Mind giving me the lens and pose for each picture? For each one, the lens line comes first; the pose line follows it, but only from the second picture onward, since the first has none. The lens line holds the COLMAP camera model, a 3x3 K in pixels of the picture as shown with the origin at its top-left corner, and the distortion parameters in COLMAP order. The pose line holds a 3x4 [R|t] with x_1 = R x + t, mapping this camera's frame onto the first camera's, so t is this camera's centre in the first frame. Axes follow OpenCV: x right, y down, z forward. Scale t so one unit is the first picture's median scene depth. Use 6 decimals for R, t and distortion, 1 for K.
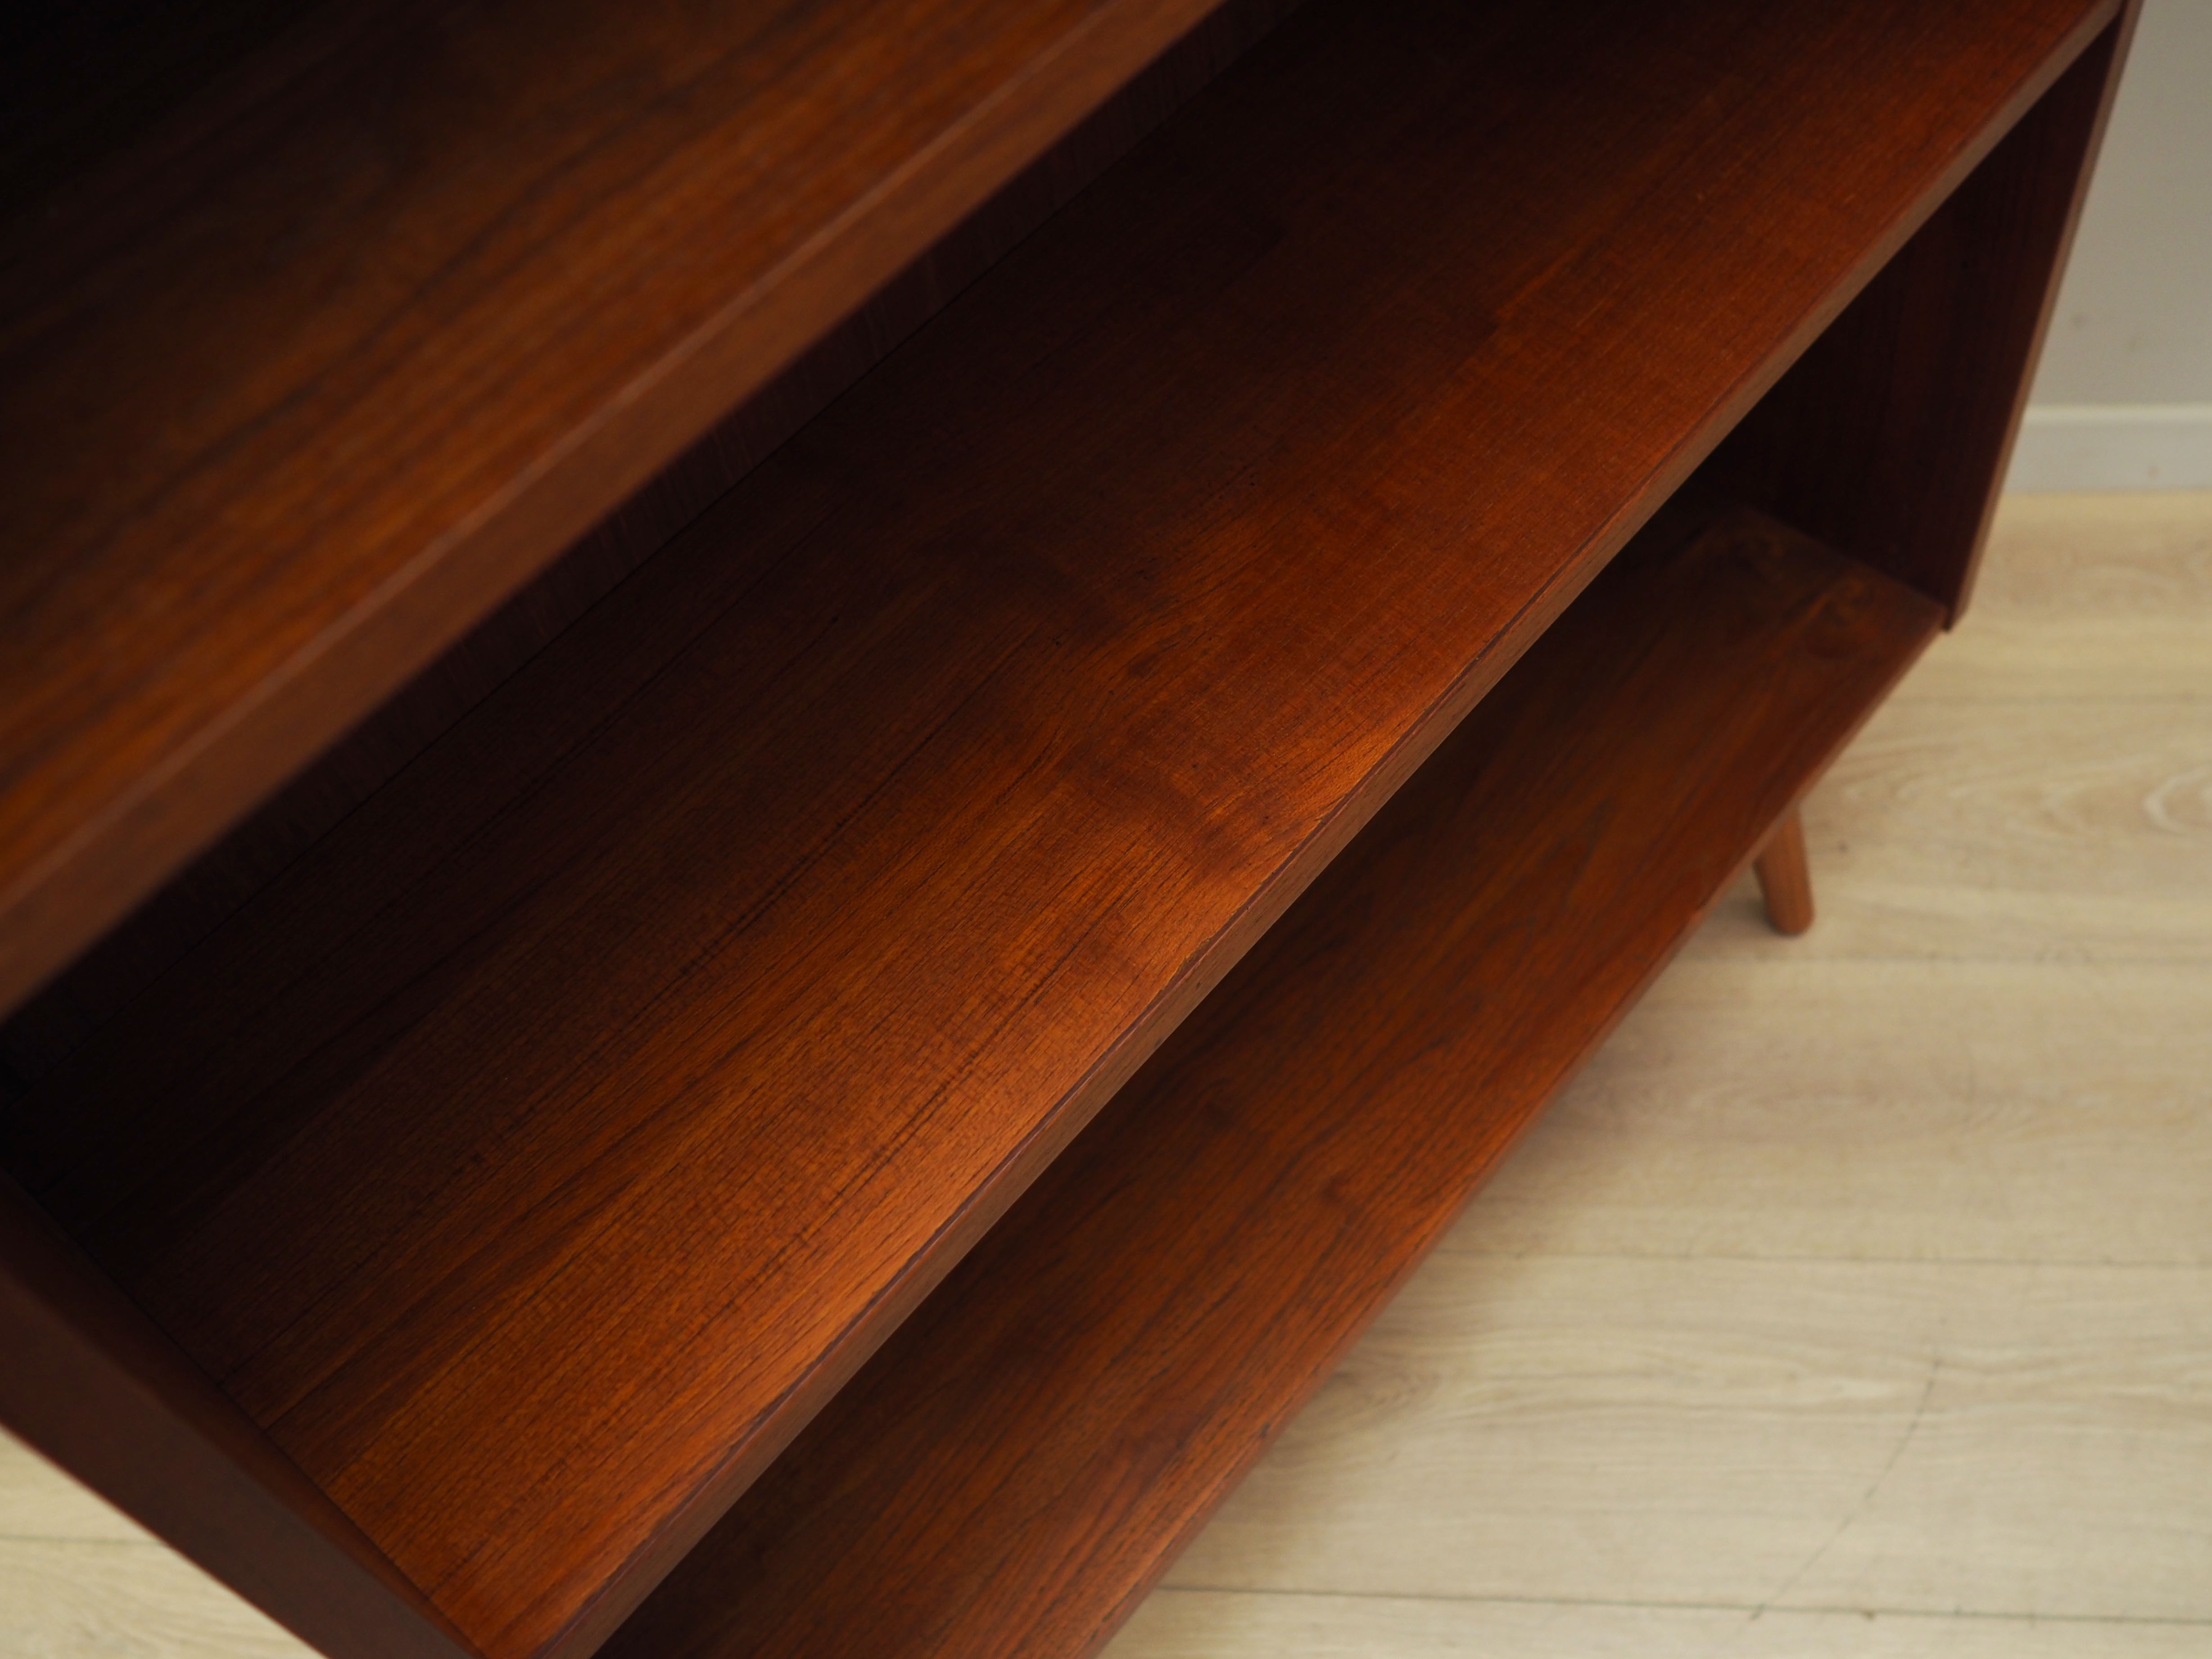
lens RADIAL K [[2250.9, 0, 1134.4], [0, 2250.9, 838.1], [0, 0, 1]] dist [-0.026773, 0.017069]
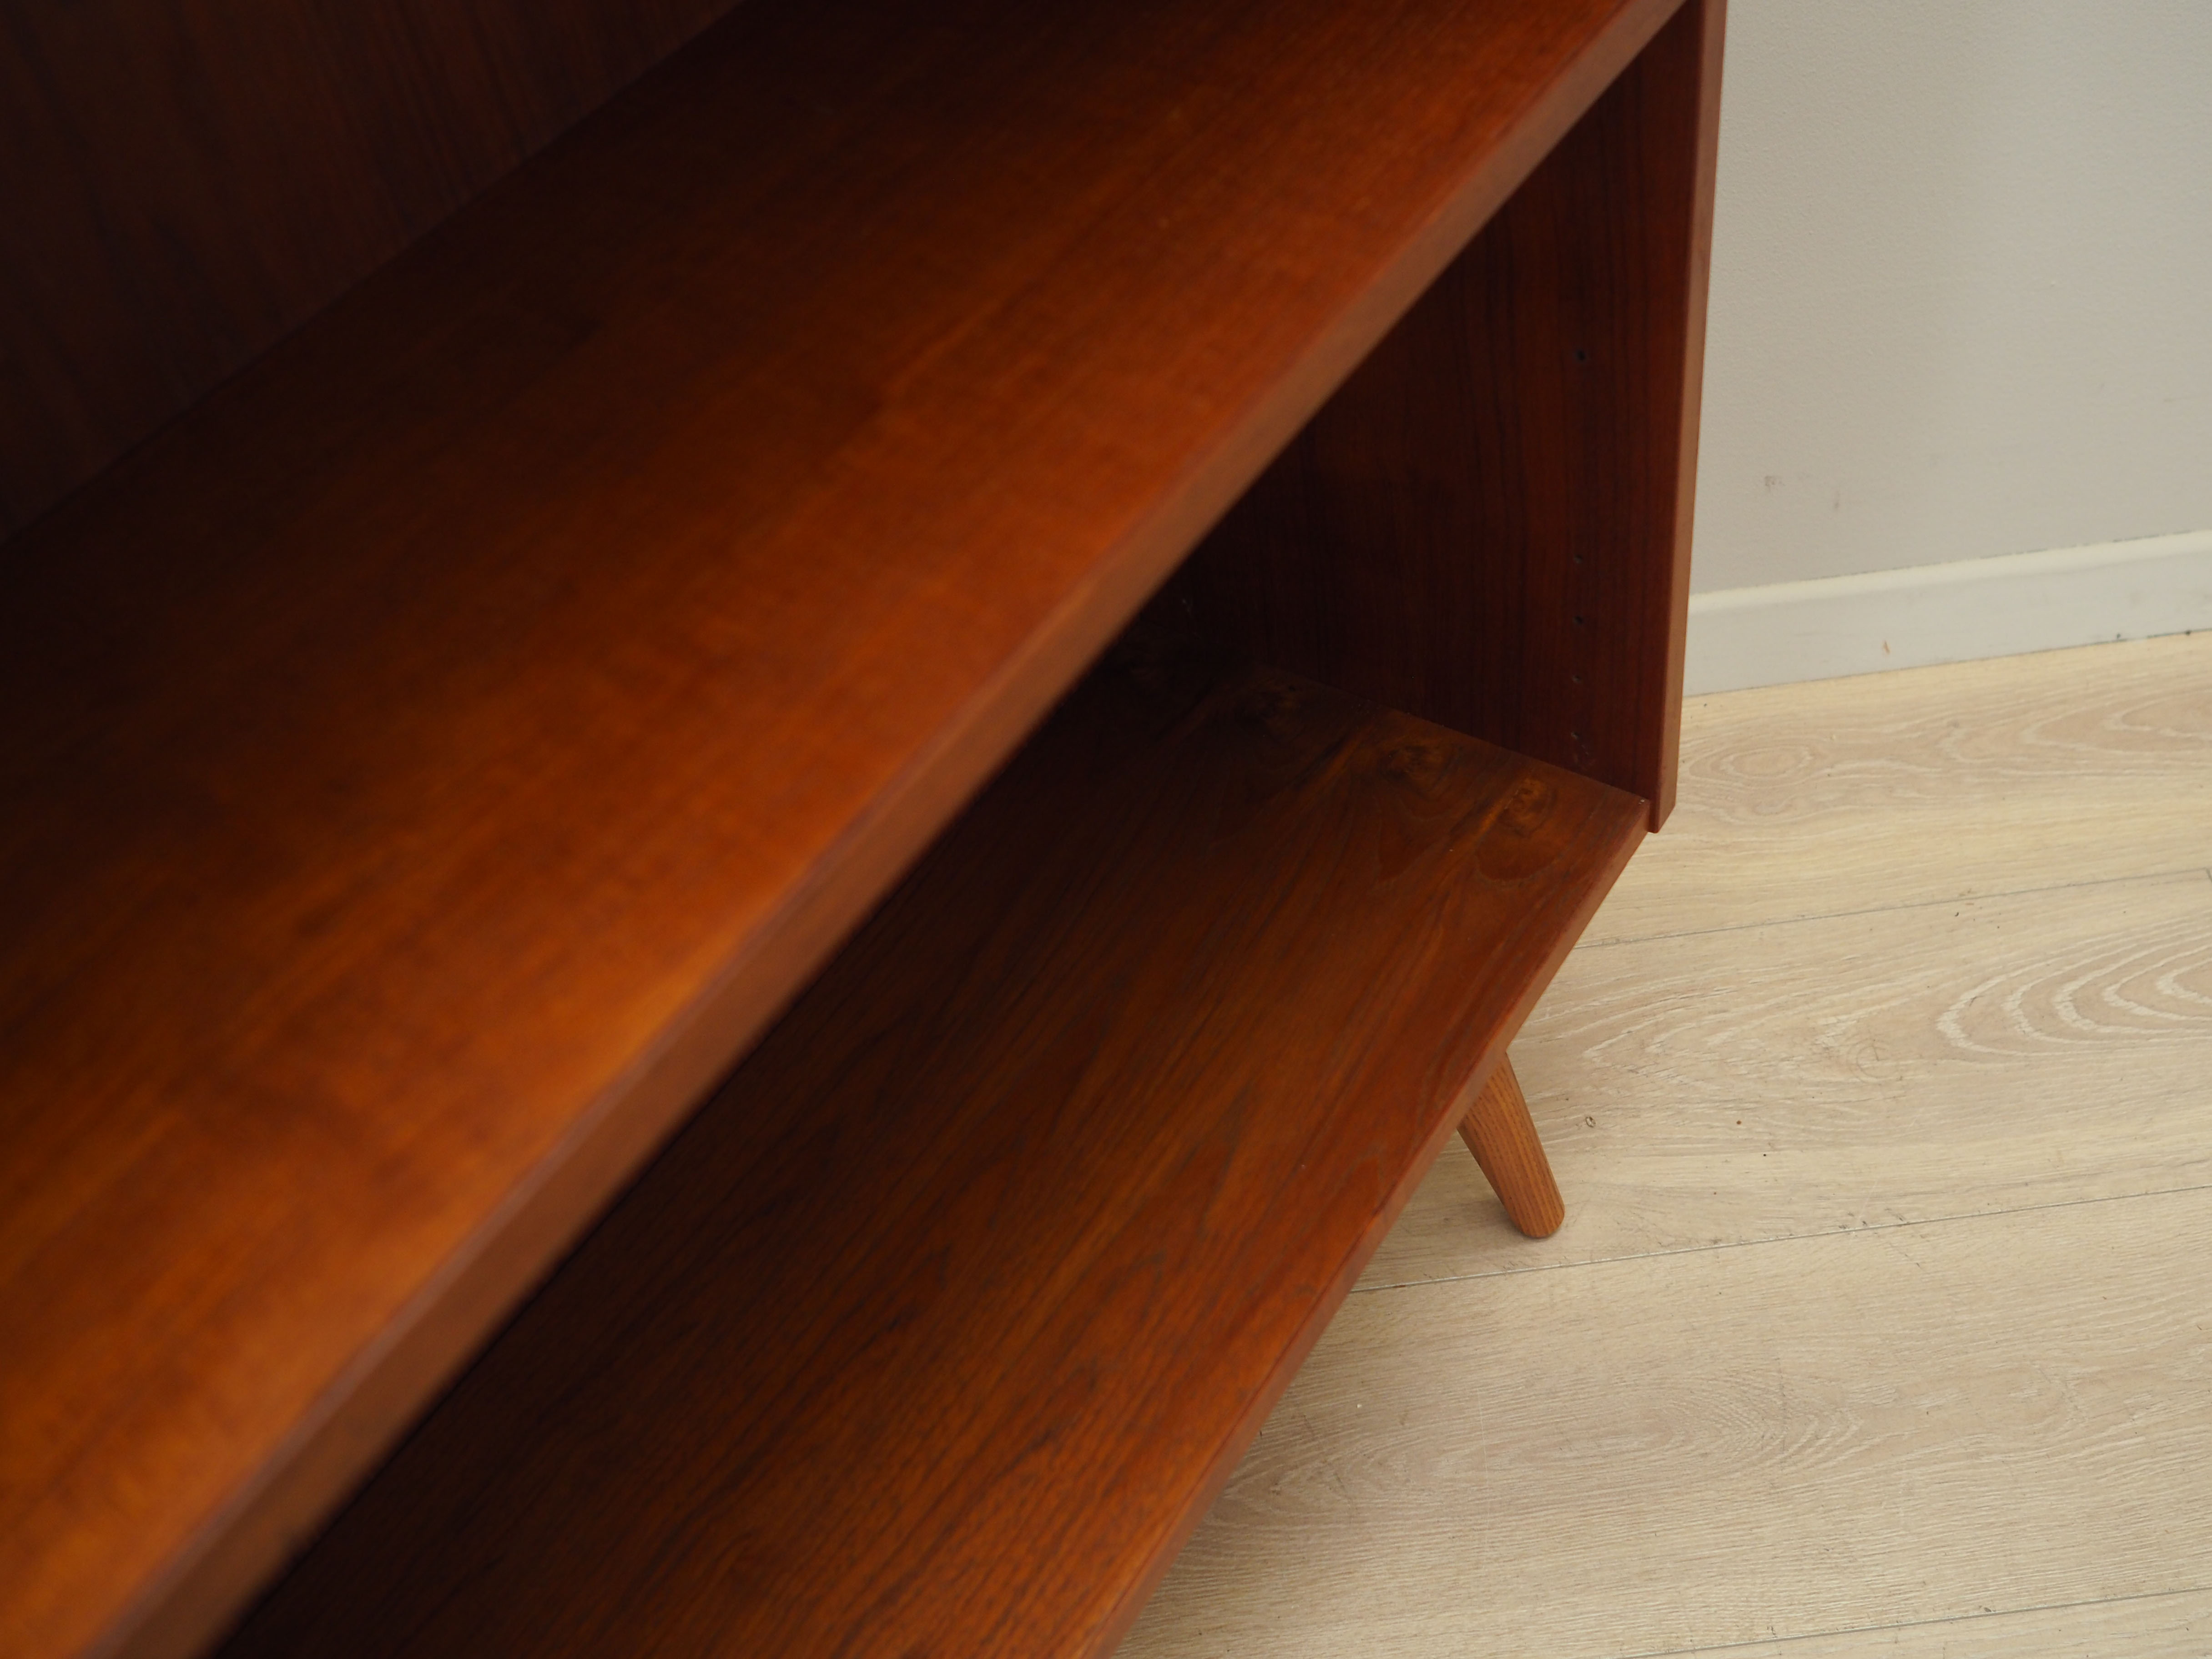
lens RADIAL K [[2320.9, 0, 1141.3], [0, 2320.9, 826.3], [0, 0, 1]] dist [-0.017782, 0.008490]
pose [[0.990330, -0.104628, 0.091101, 0.113596], [0.118338, 0.979816, -0.161111, 0.019537], [-0.072406, 0.170334, 0.982723, 0.214022]]
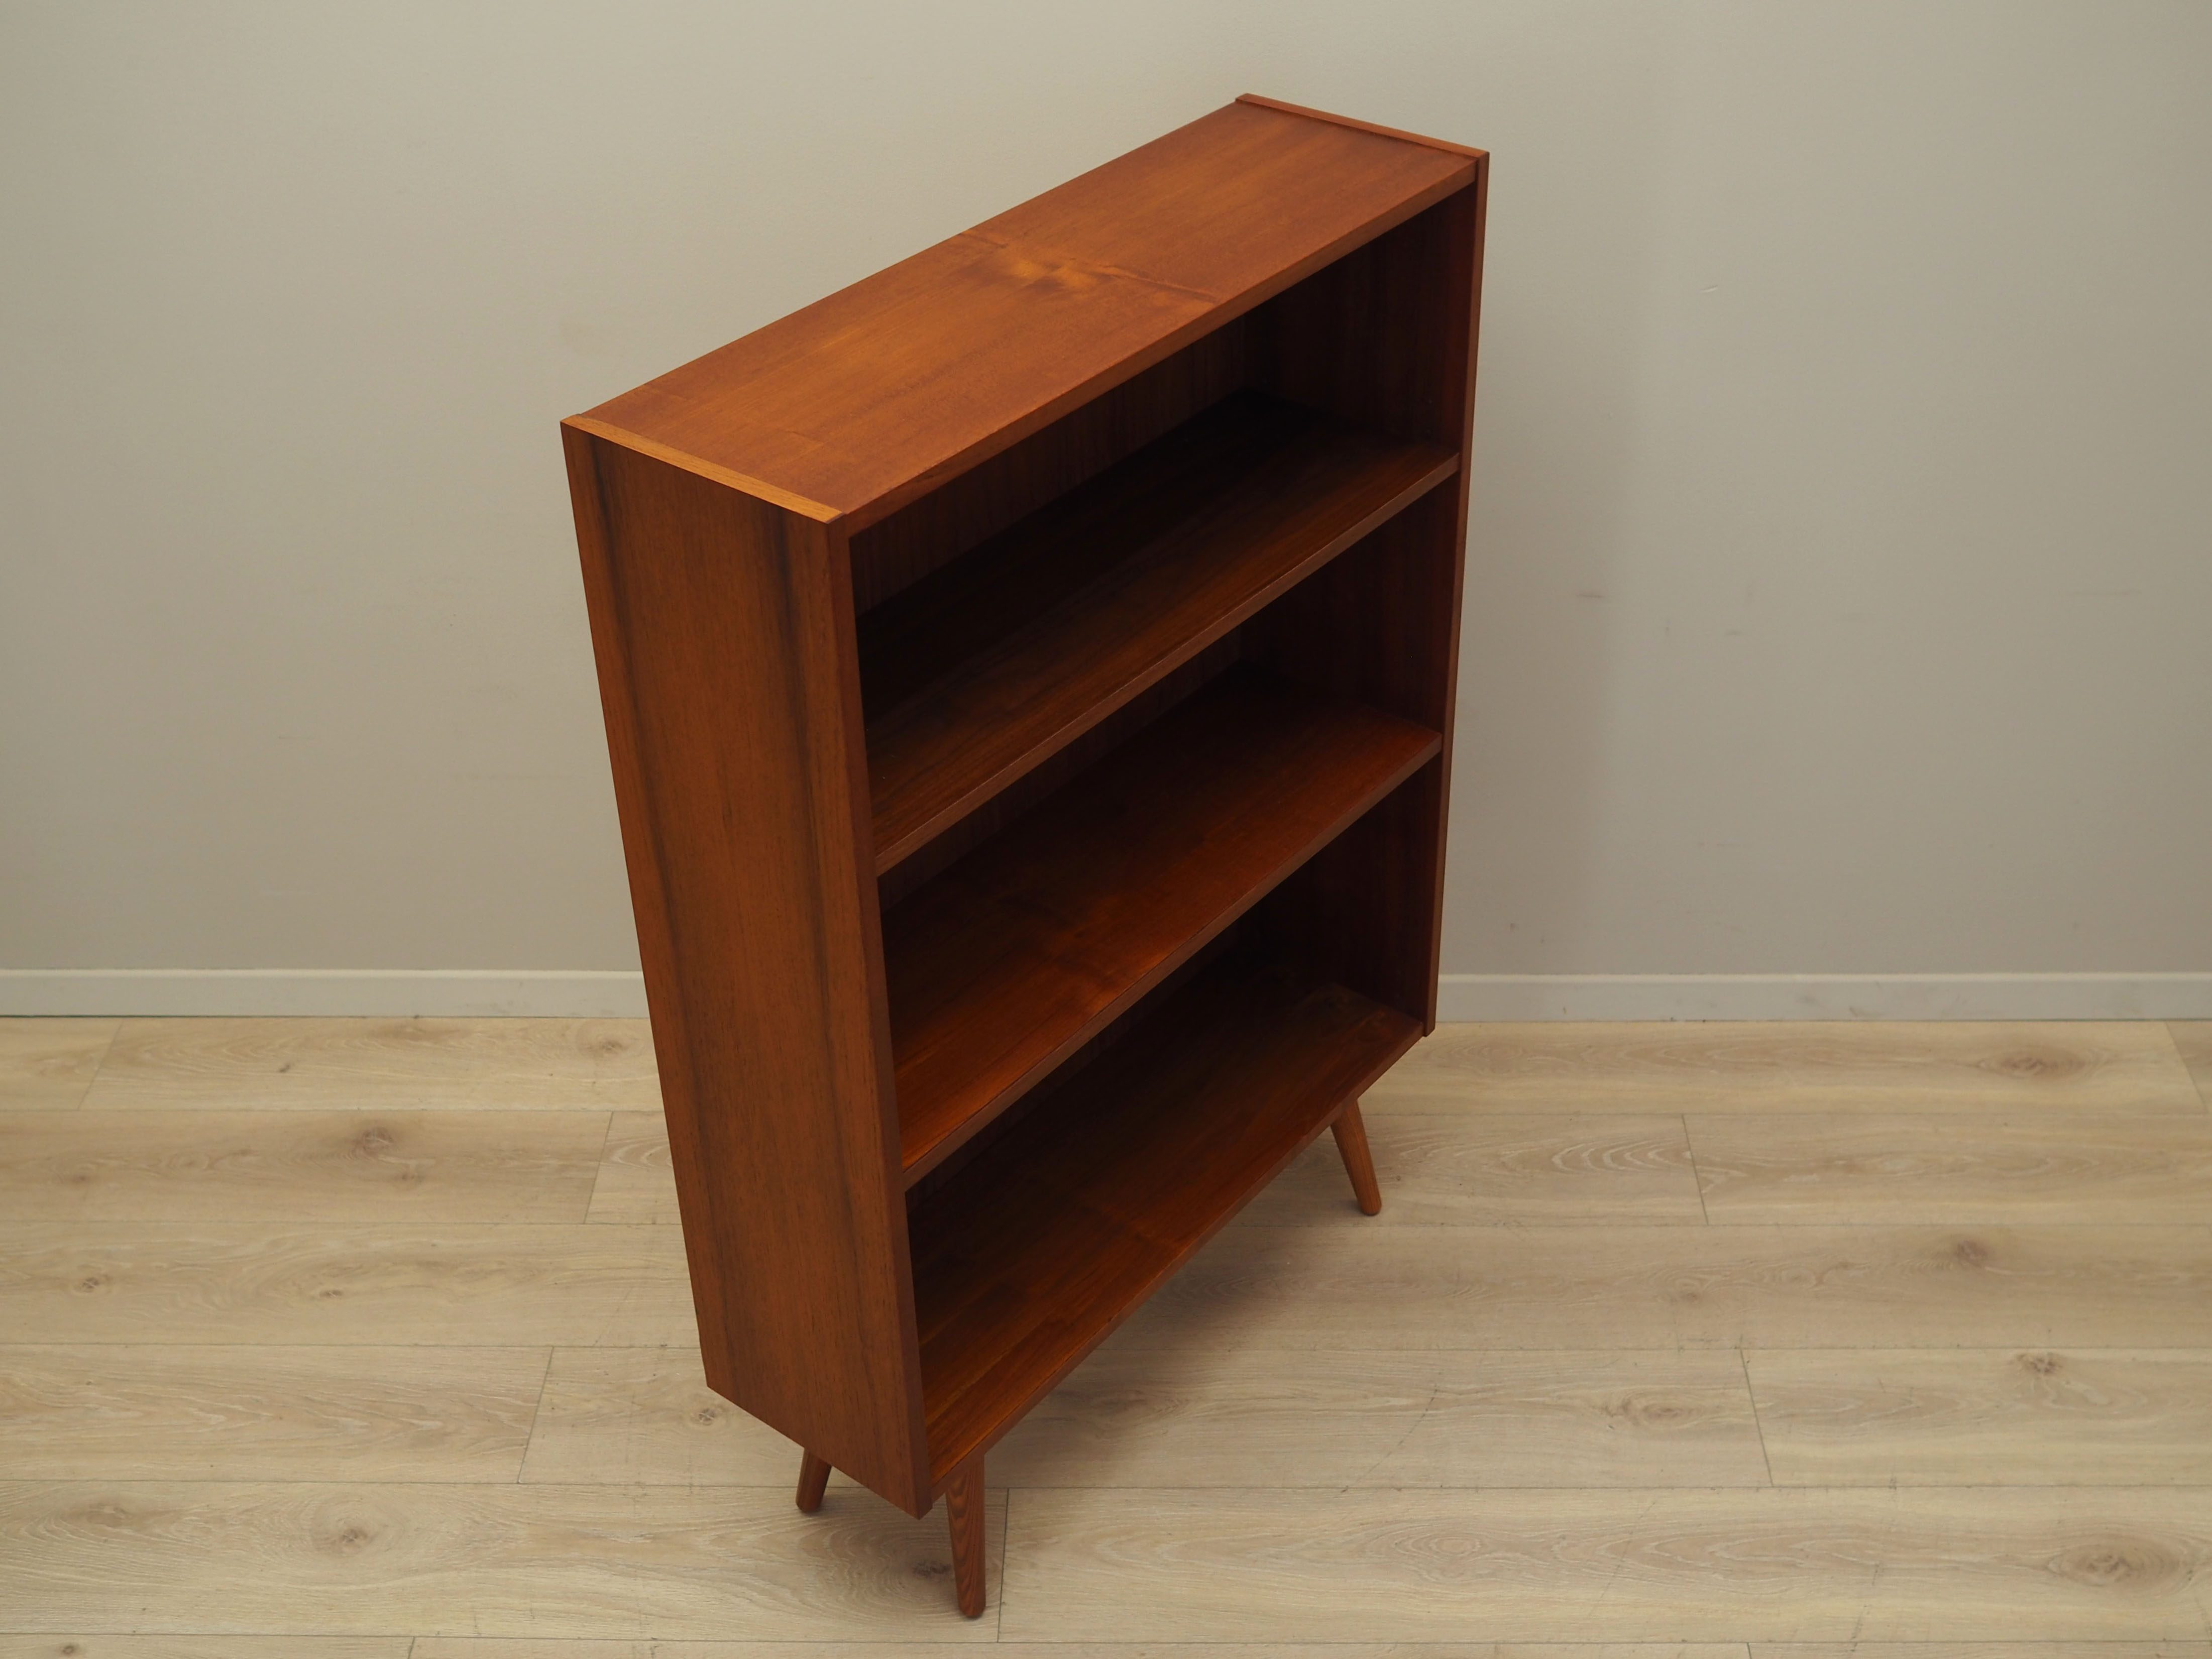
lens RADIAL K [[2251.0, 0, 1134.4], [0, 2251.0, 838.1], [0, 0, 1]] dist [-0.026773, 0.017069]
pose [[0.994567, 0.039824, 0.096175, -0.132309], [-0.003368, 0.935751, -0.352646, 0.521194], [-0.104039, 0.350406, 0.930801, -1.095371]]
